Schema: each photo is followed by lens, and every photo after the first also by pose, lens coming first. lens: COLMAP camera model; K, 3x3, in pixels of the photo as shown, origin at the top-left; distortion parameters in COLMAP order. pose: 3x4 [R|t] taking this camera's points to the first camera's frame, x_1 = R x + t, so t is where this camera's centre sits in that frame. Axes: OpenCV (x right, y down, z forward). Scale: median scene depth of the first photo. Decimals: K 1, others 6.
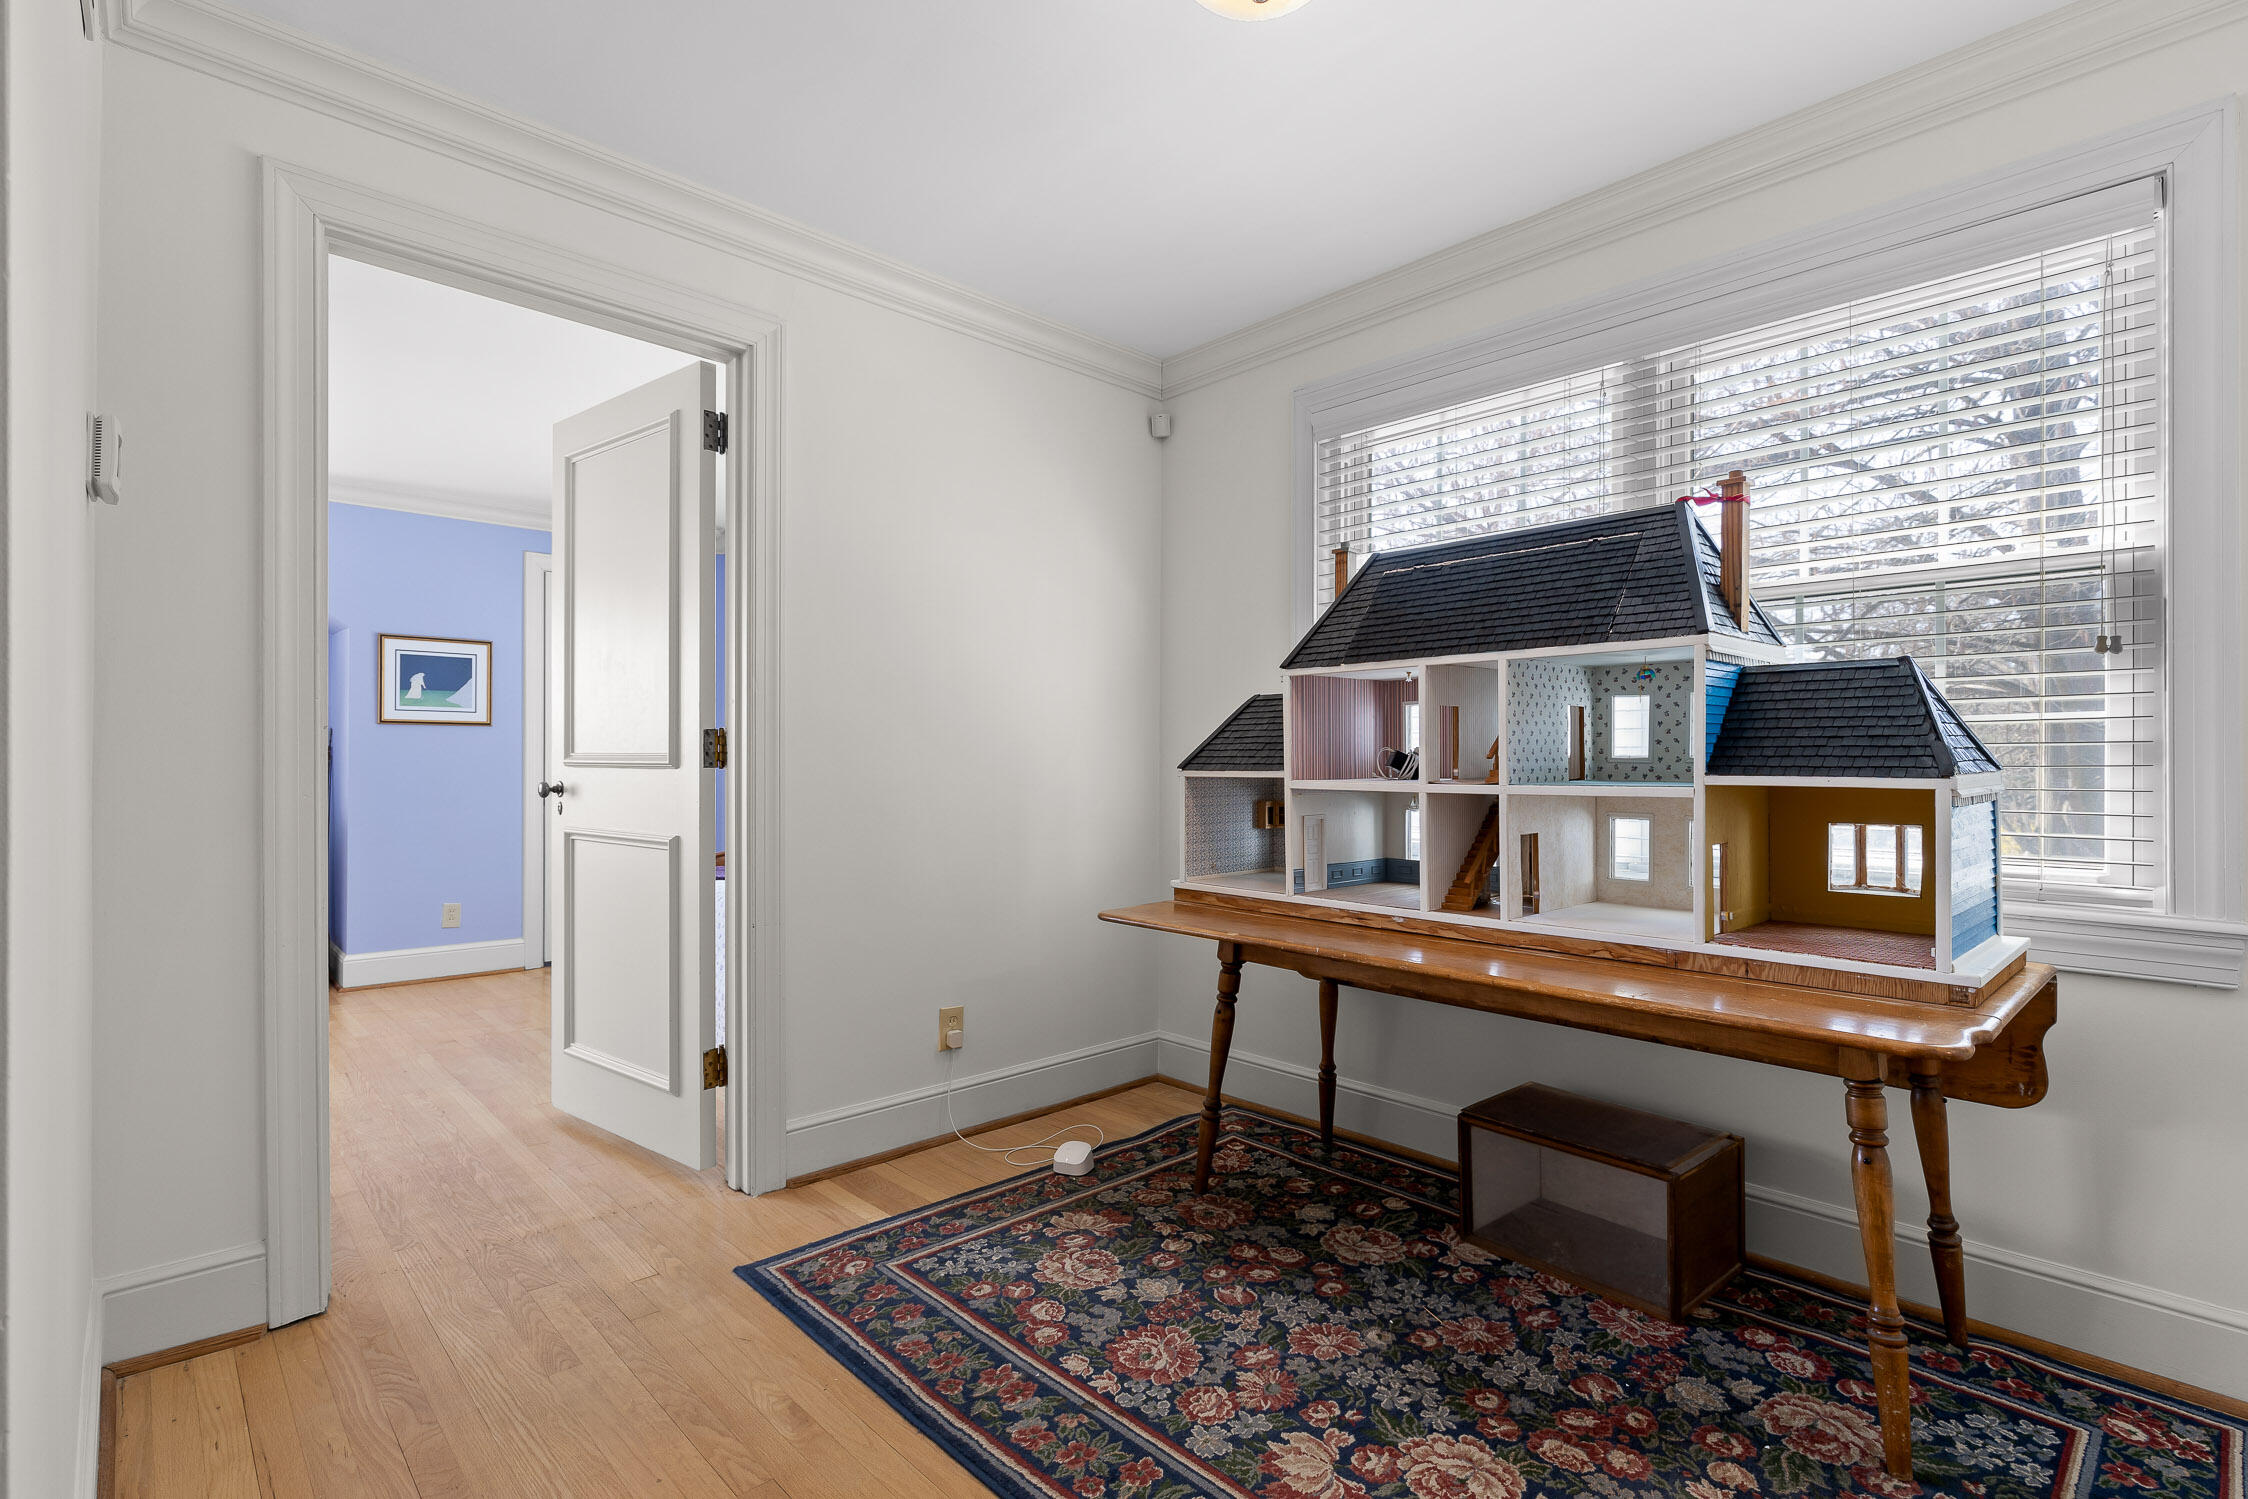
lens RADIAL K [[1079.7, 0, 1131.4], [0, 1079.7, 764.6], [0, 0, 1]] dist [0.001426, 0.000724]
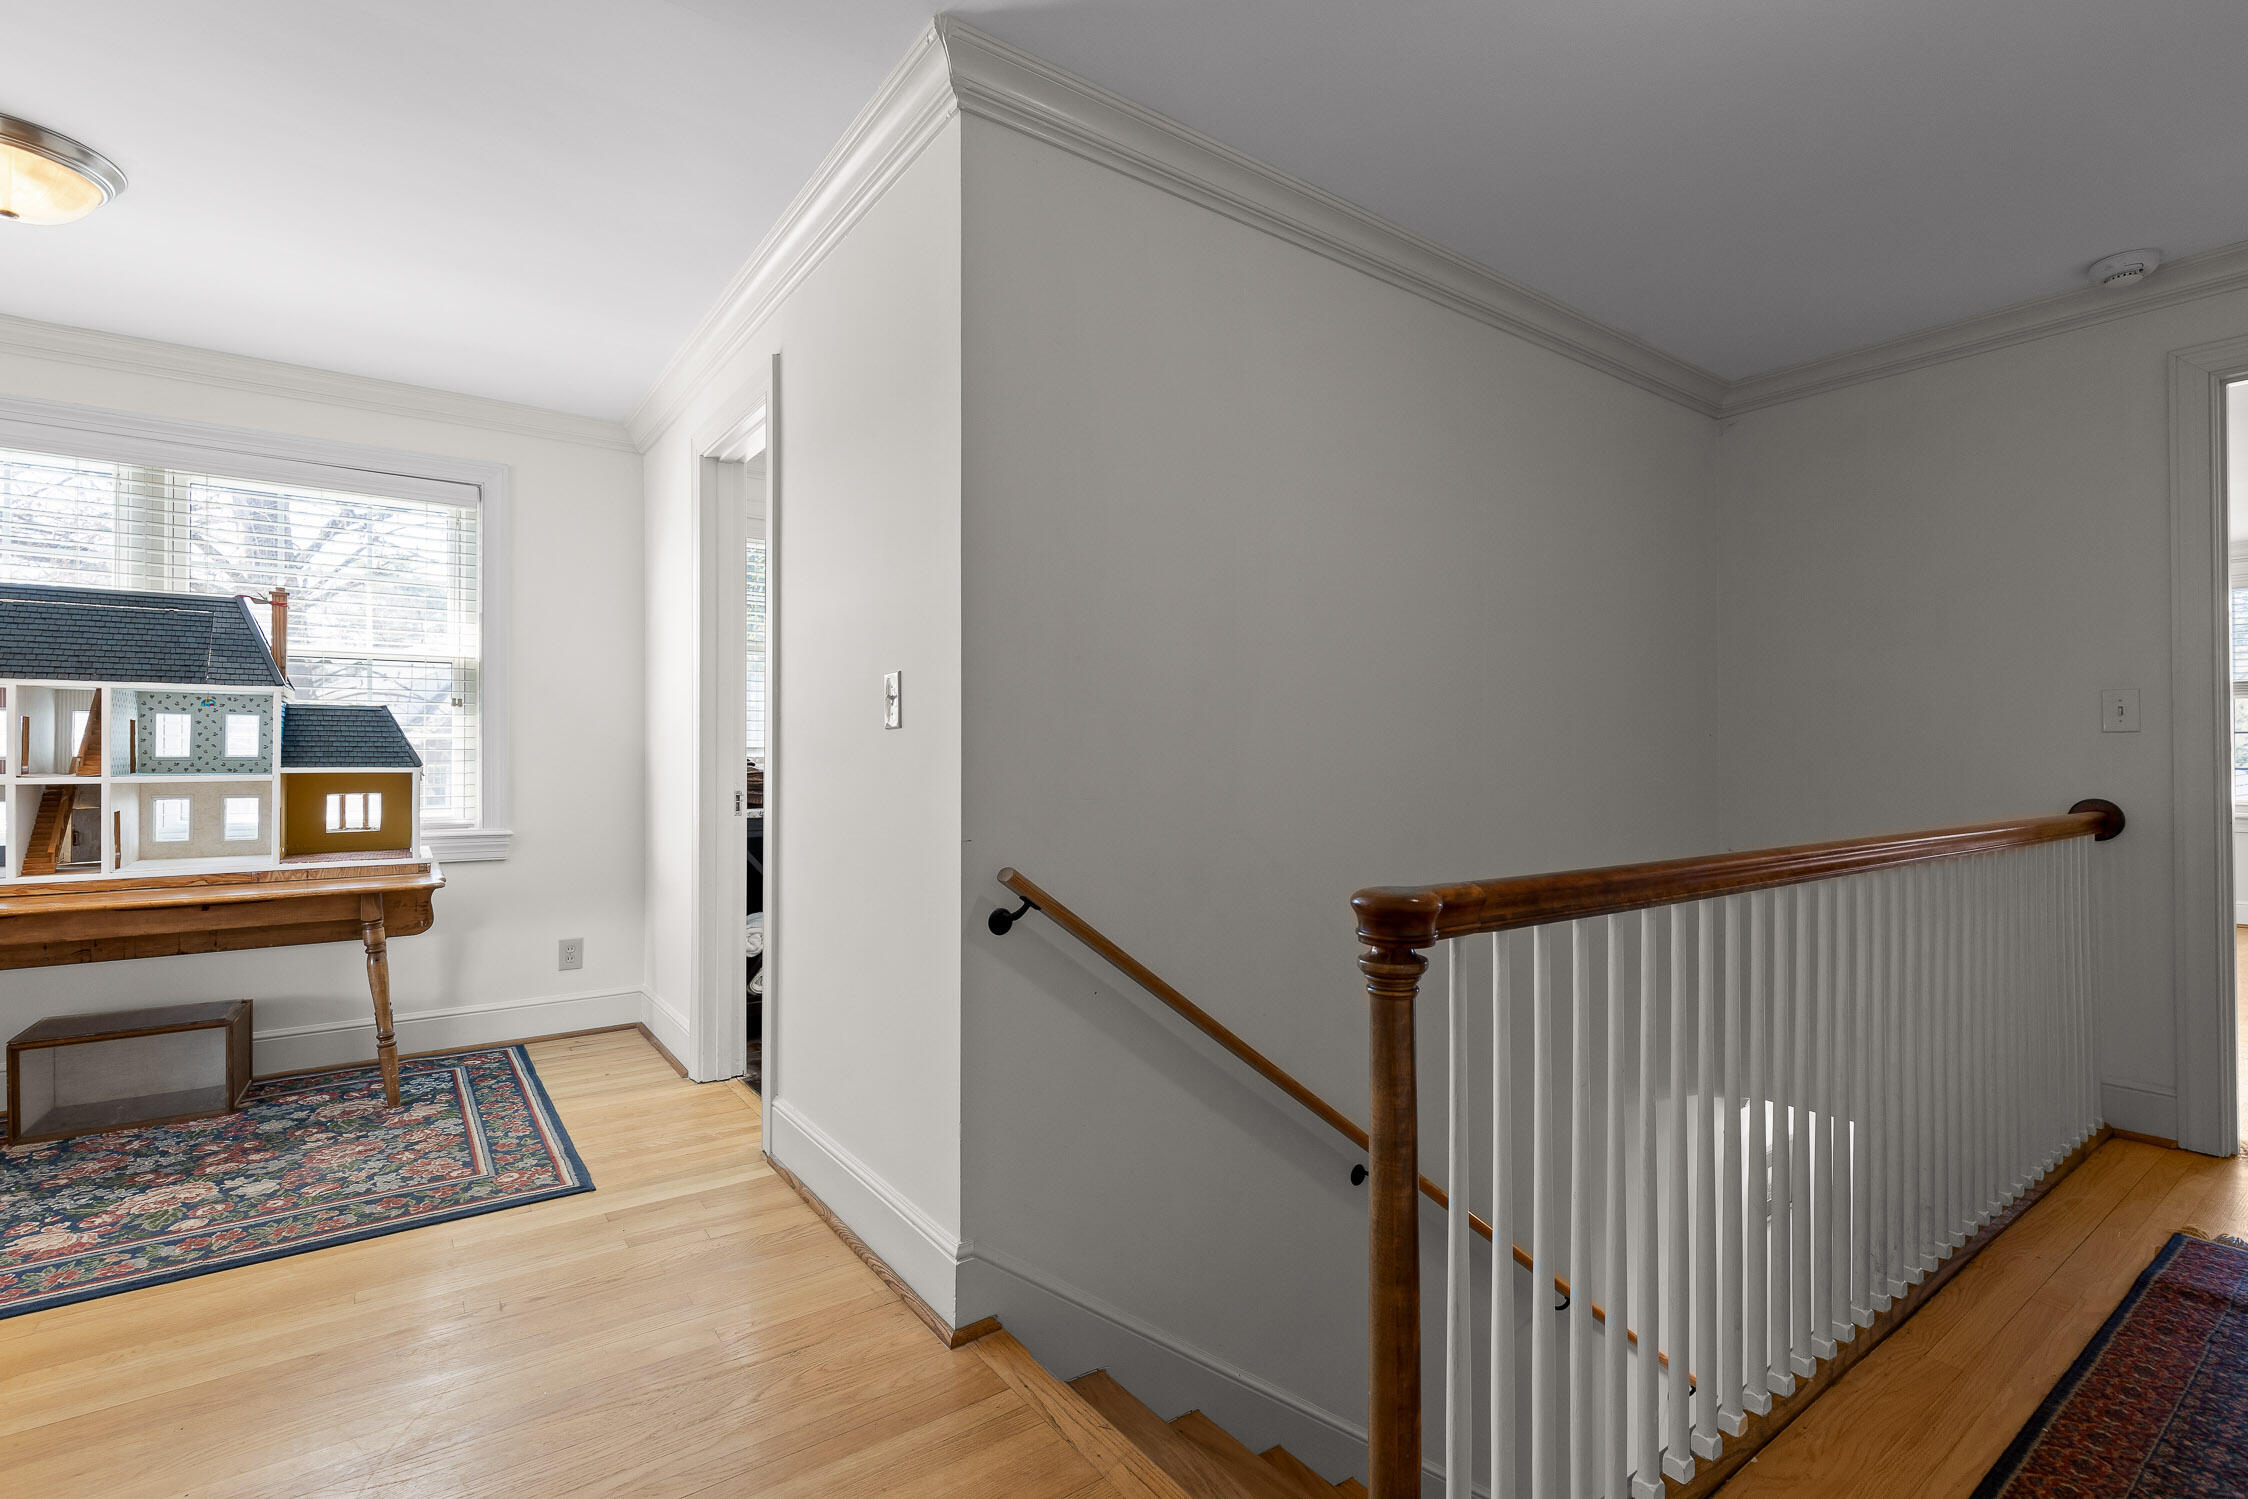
lens RADIAL K [[1031.6, 0, 1131.4], [0, 1031.6, 758.5], [0, 0, 1]] dist [0.002324, -0.000097]
pose [[0.135611, -0.002197, 0.990760, -0.883083], [0.002780, 0.999994, 0.001837, -0.003295], [-0.990758, 0.002505, 0.135616, -0.554090]]
